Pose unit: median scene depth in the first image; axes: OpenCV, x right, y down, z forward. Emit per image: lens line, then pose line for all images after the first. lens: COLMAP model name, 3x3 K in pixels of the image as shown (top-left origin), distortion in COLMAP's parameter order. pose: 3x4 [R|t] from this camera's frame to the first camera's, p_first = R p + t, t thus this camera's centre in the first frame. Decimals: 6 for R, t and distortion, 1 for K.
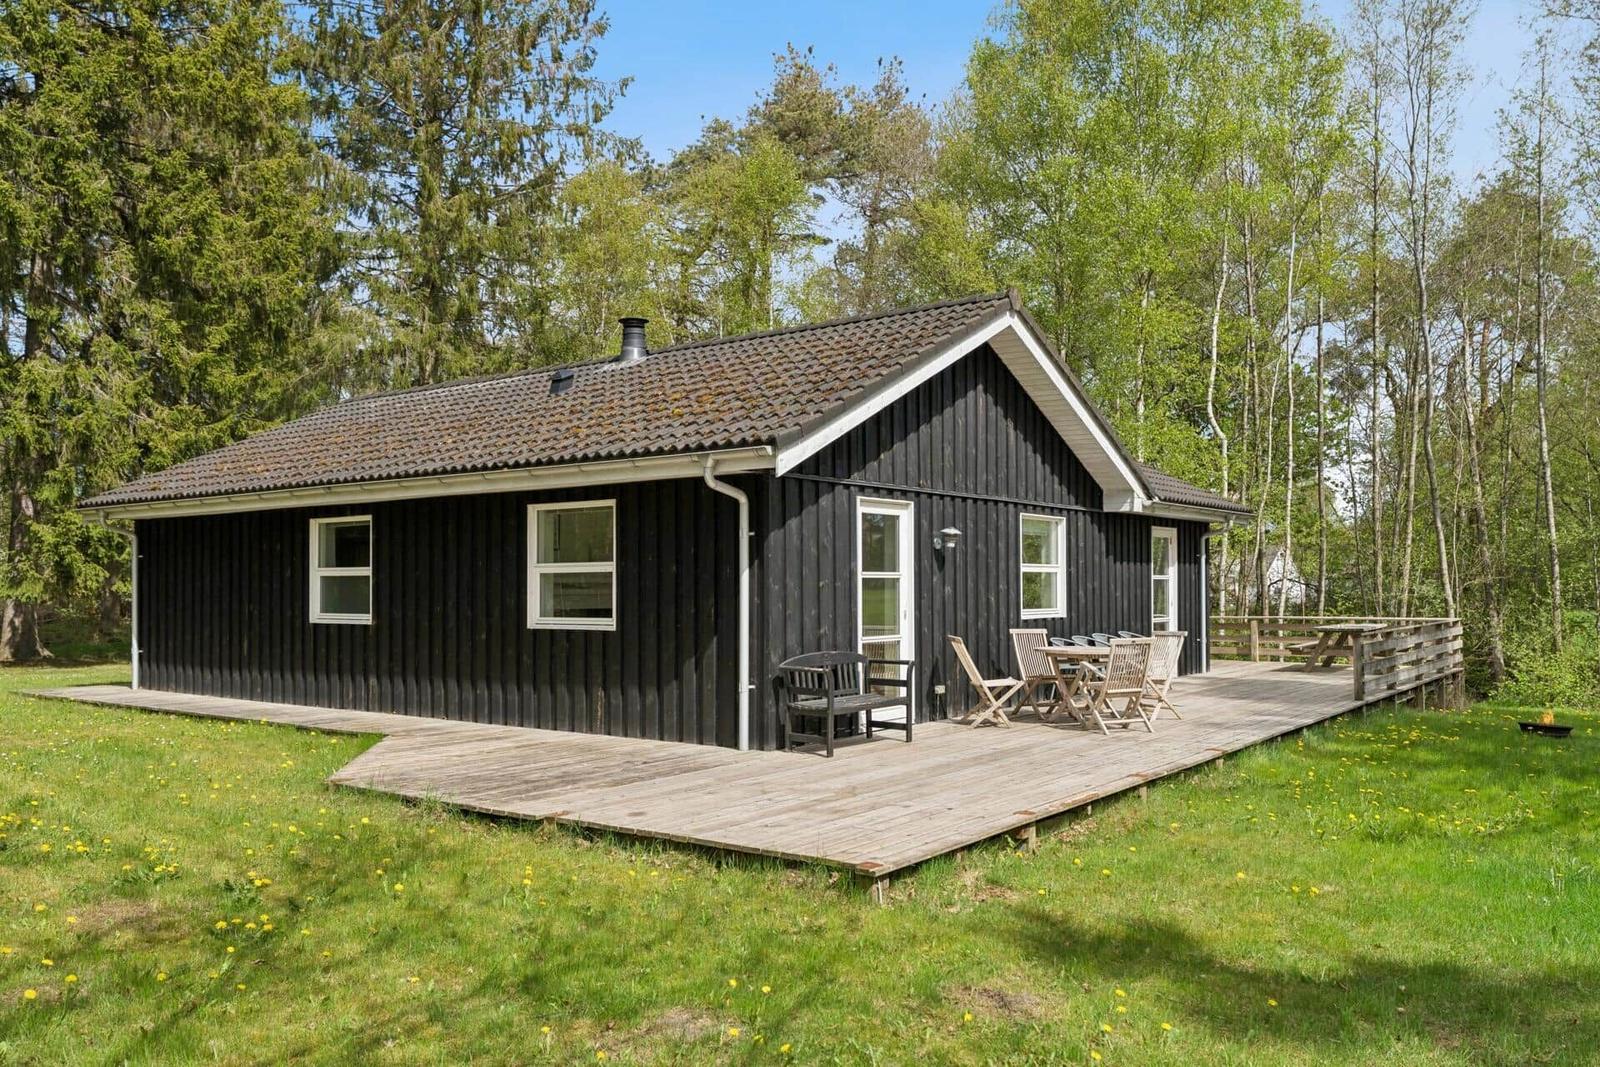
lens RADIAL K [[1259.1, 0, 793.3], [0, 1259.1, 548.2], [0, 0, 1]] dist [-0.002236, 0.018160]
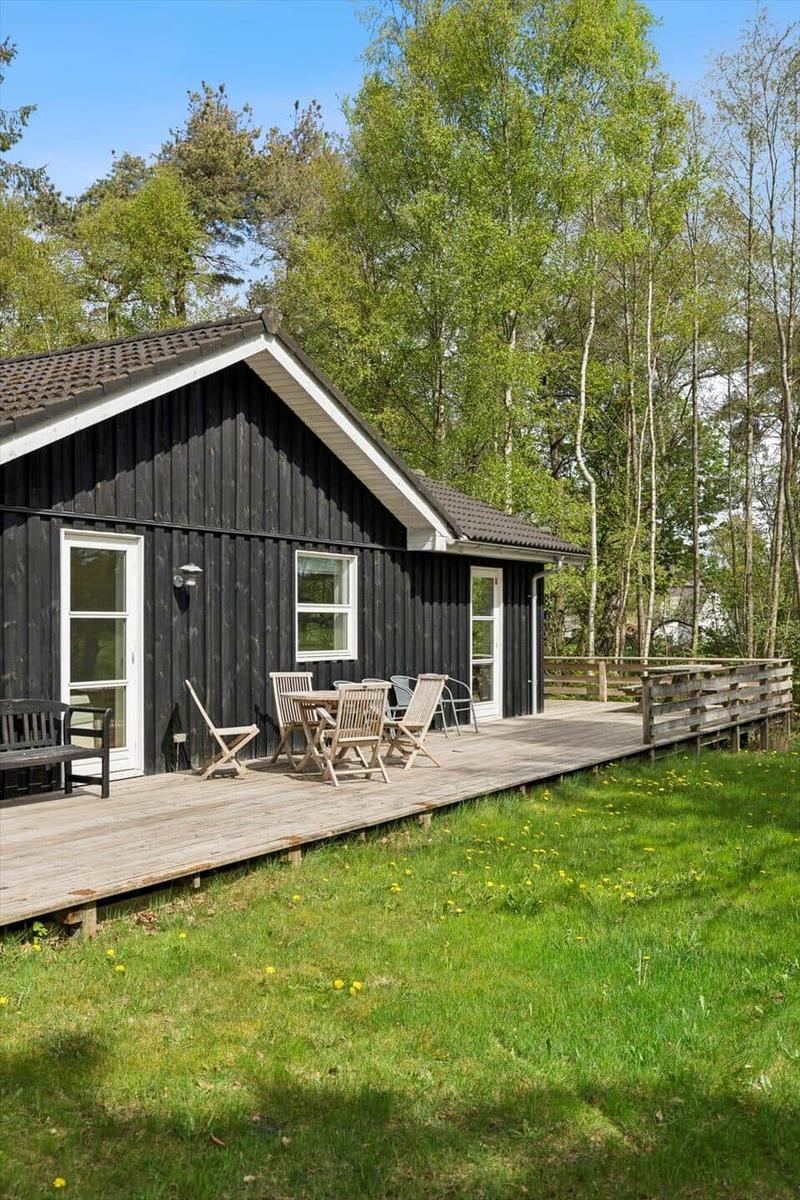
lens RADIAL K [[1203.9, 0, 404.6], [0, 1203.9, 597.6], [0, 0, 1]] dist [0.000137, 0.000000]
pose [[0.994796, 0.005268, 0.101747, 0.169253], [-0.006021, 0.999957, 0.007089, 0.000919], [-0.101705, -0.007665, 0.994785, 0.086170]]
